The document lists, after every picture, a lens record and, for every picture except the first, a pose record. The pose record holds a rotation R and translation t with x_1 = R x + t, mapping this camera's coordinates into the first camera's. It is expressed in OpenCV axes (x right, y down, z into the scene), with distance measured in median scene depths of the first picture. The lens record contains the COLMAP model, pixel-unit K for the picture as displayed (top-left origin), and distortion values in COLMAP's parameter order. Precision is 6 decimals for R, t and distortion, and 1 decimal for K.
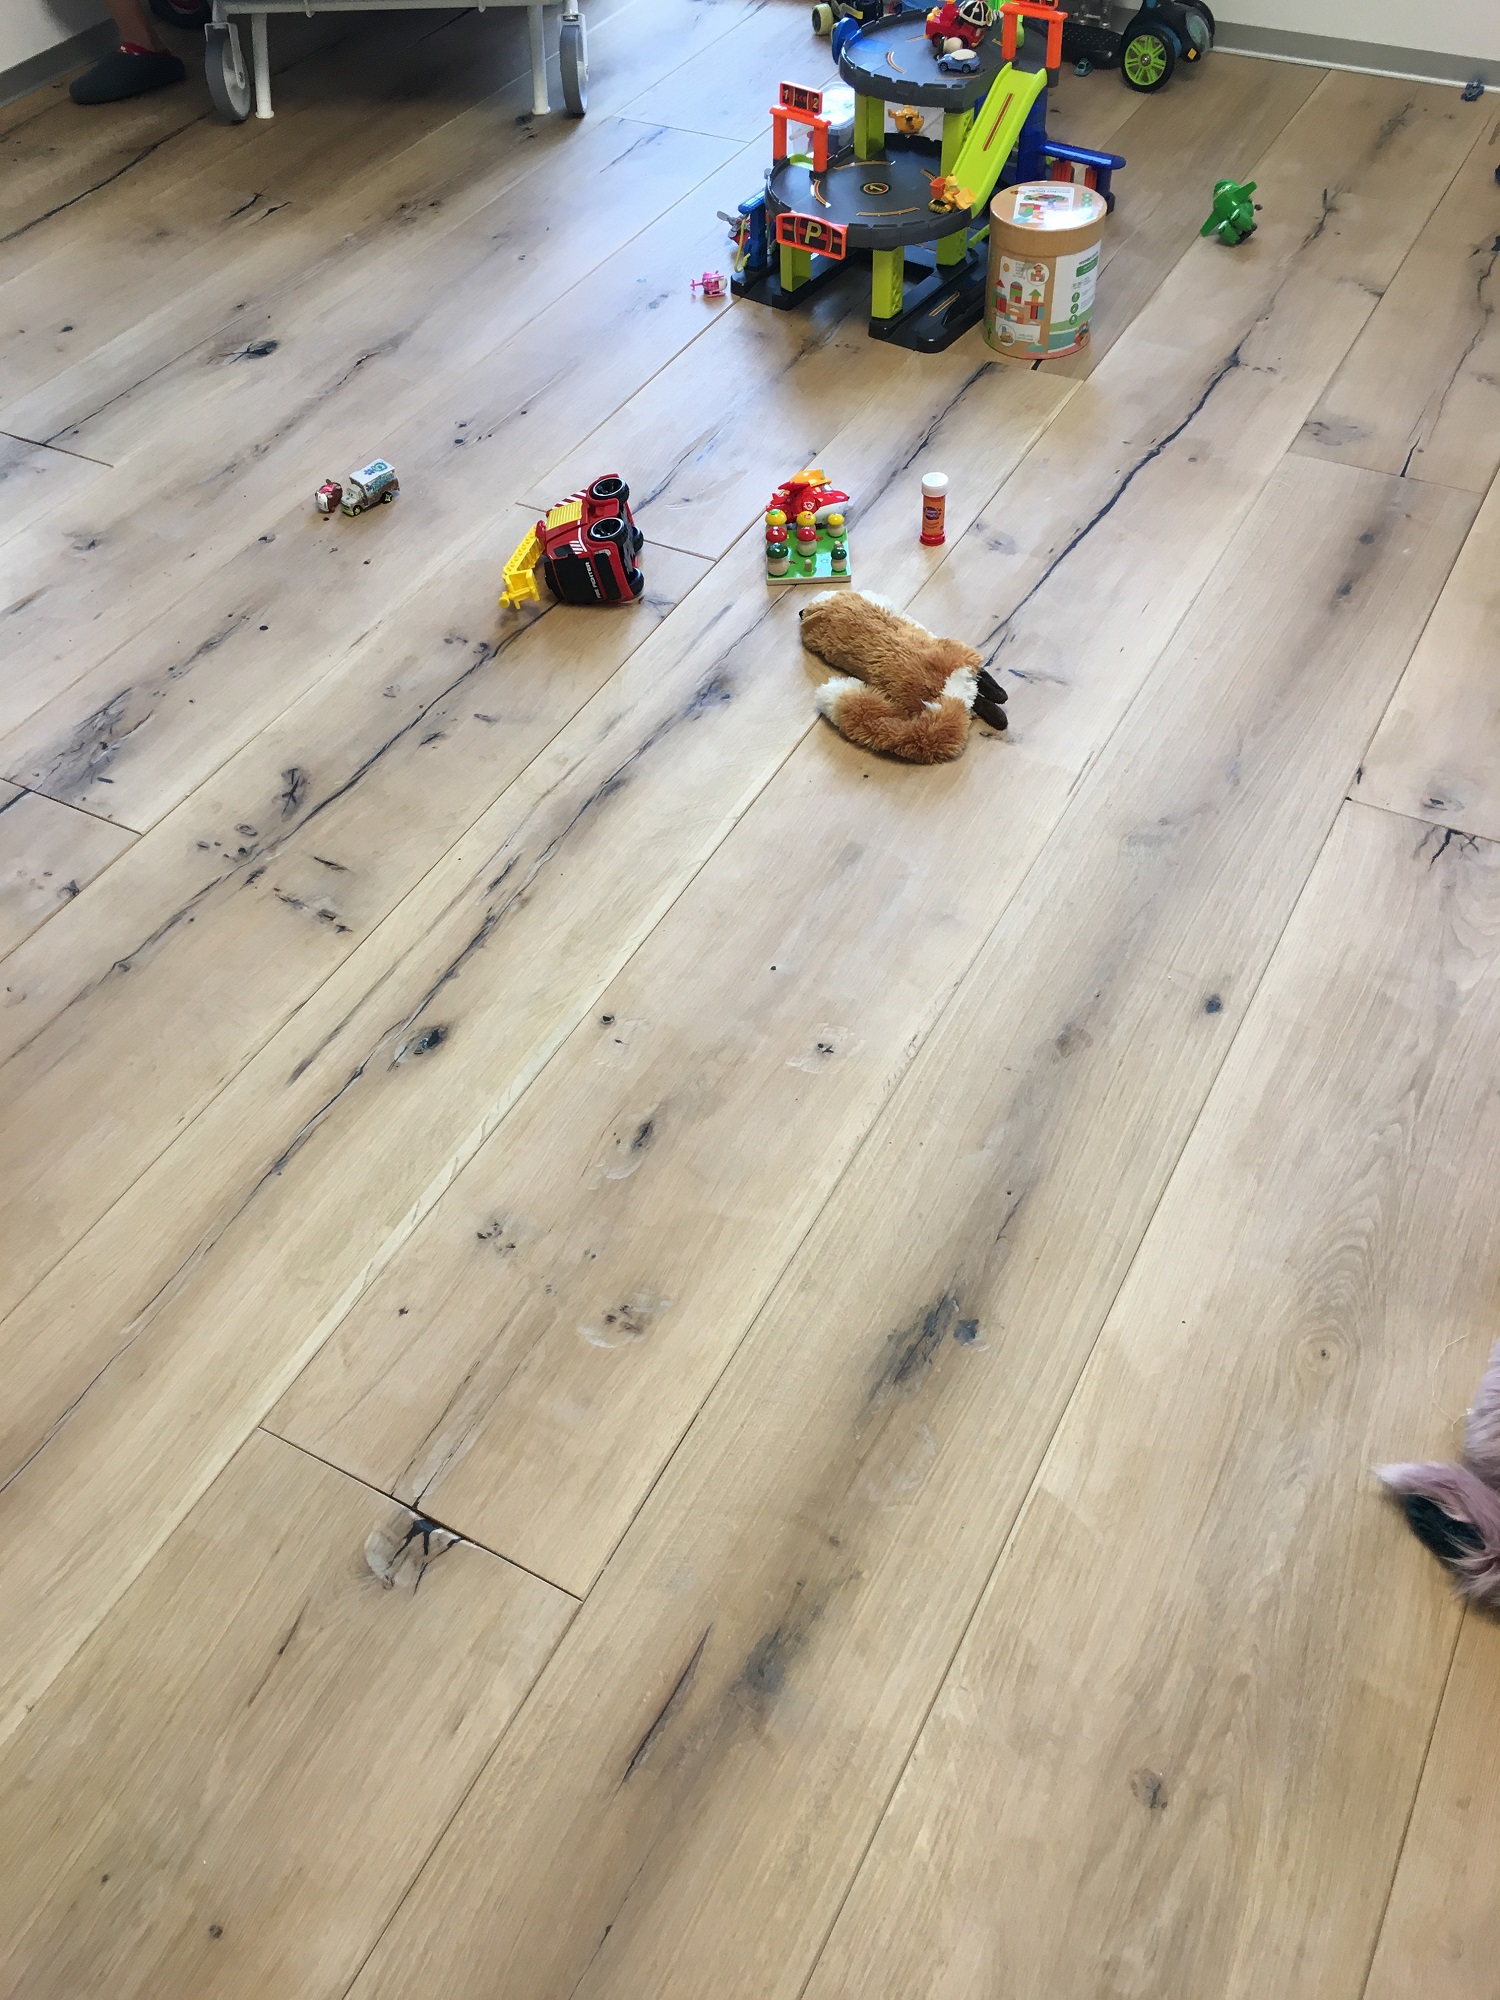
lens RADIAL K [[1677.6, 0, 750.0], [0, 1677.6, 1000.0], [0, 0, 1]] dist [0.075093, -0.103089]
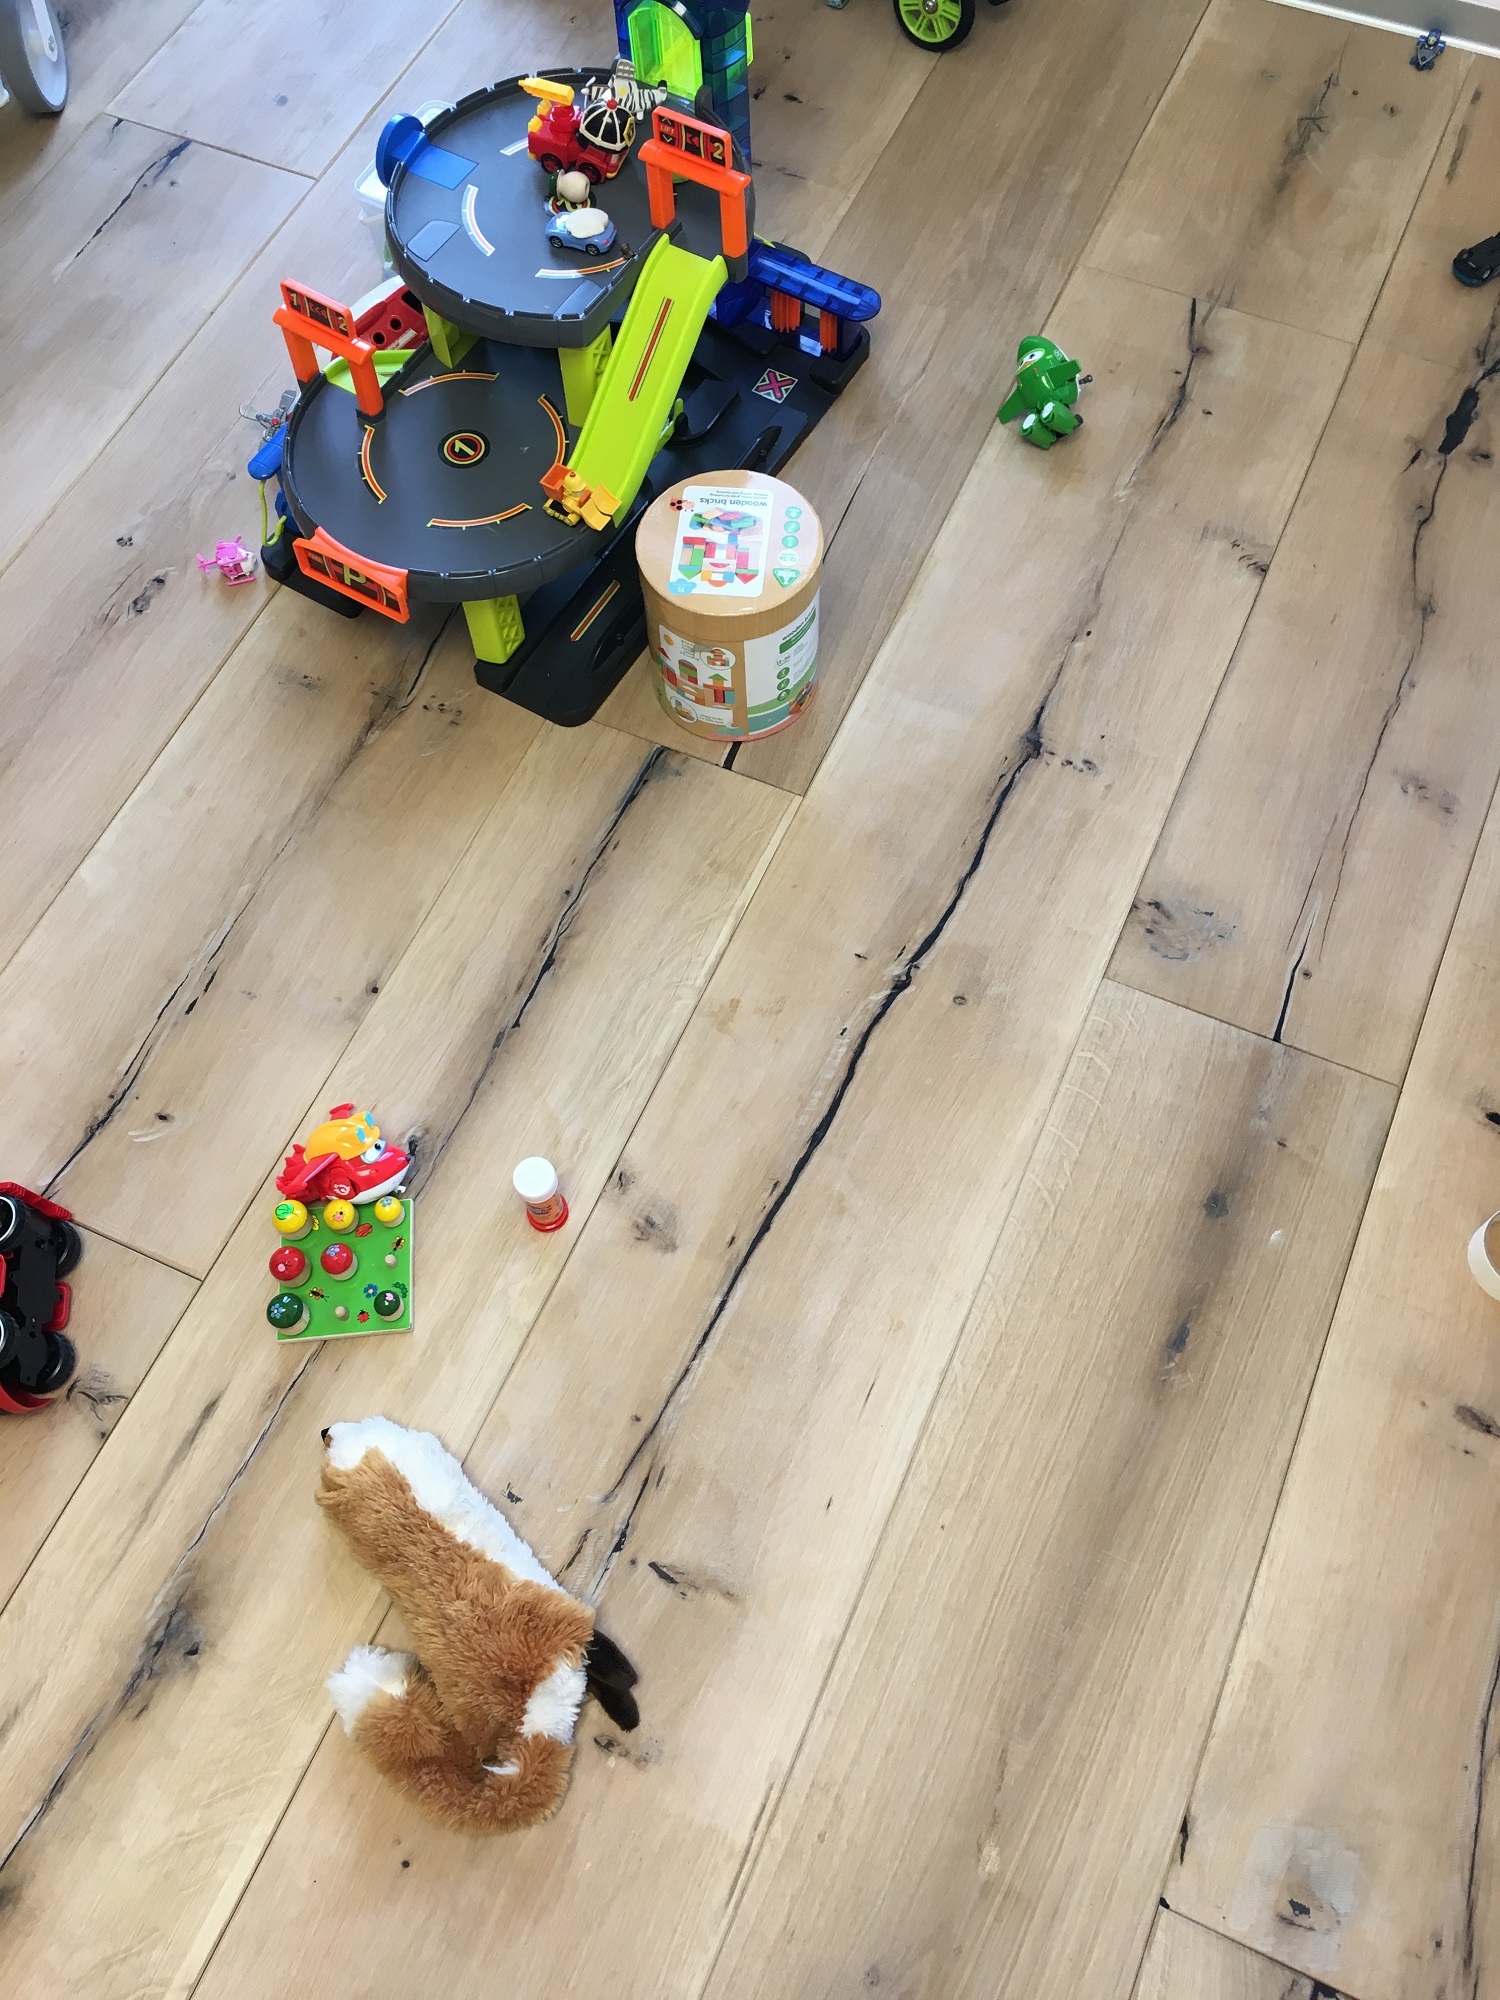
lens RADIAL K [[1677.6, 0, 750.0], [0, 1677.6, 1000.0], [0, 0, 1]] dist [0.075093, -0.103089]
pose [[0.997099, -0.059129, 0.047925, 0.161239], [0.044291, 0.962836, 0.266430, -0.525564], [-0.061897, -0.263535, 0.962662, 0.415907]]
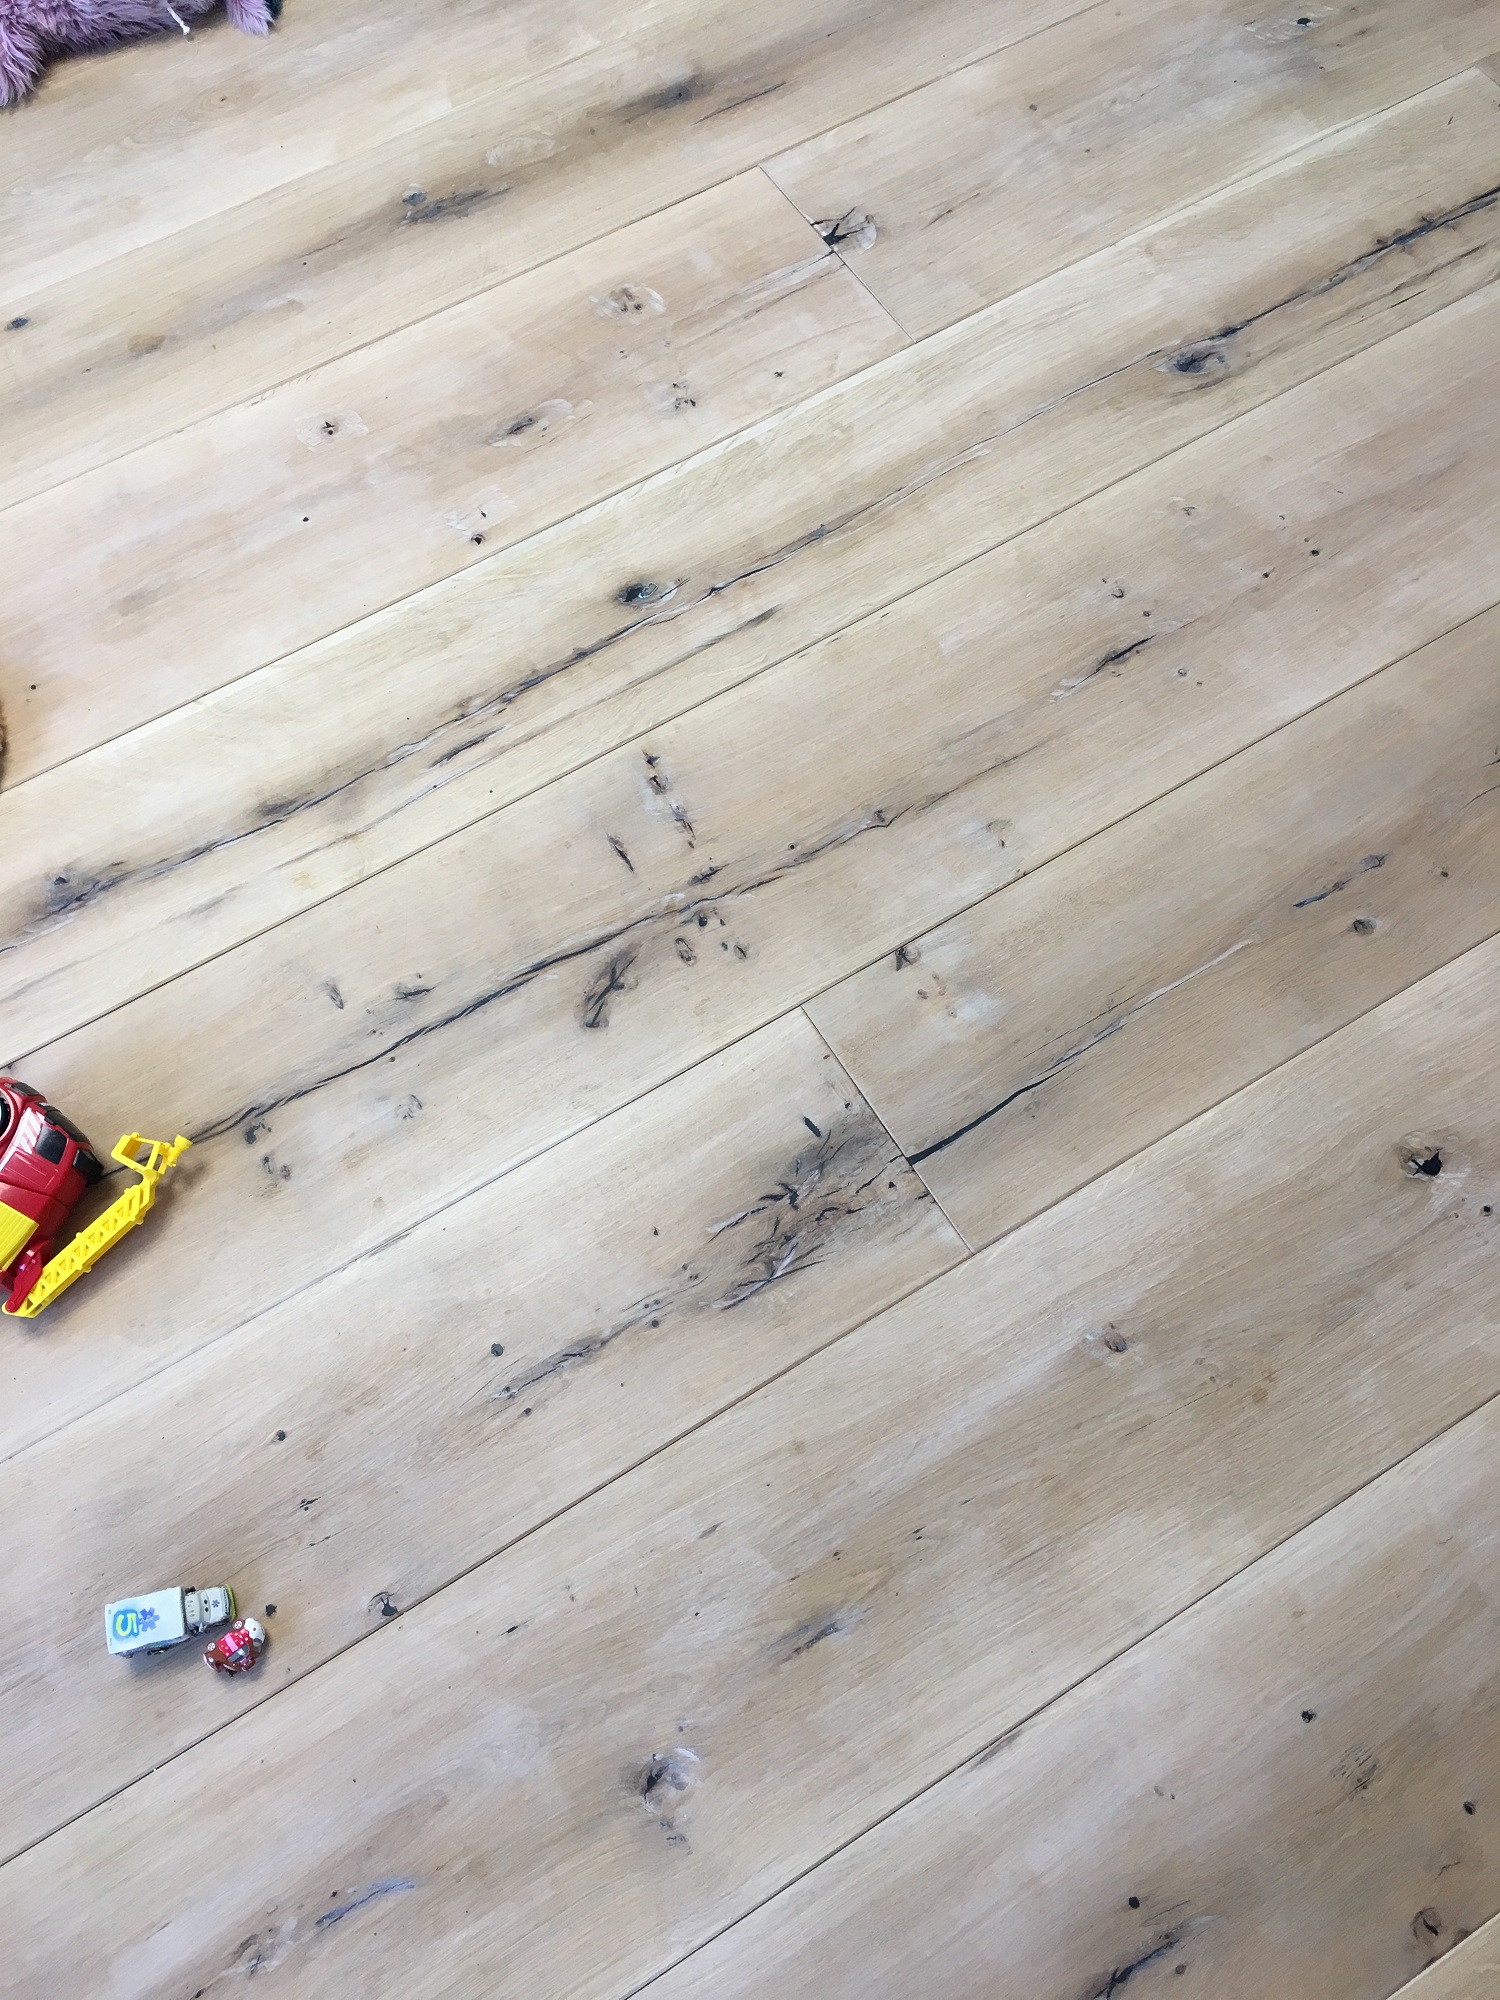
lens RADIAL K [[1677.6, 0, 750.0], [0, 1677.6, 1000.0], [0, 0, 1]] dist [0.075093, -0.103089]
pose [[-0.862307, -0.426598, 0.272838, -0.476117], [0.418984, -0.298464, 0.857538, -0.668320], [-0.284391, 0.853776, 0.436106, 0.577183]]
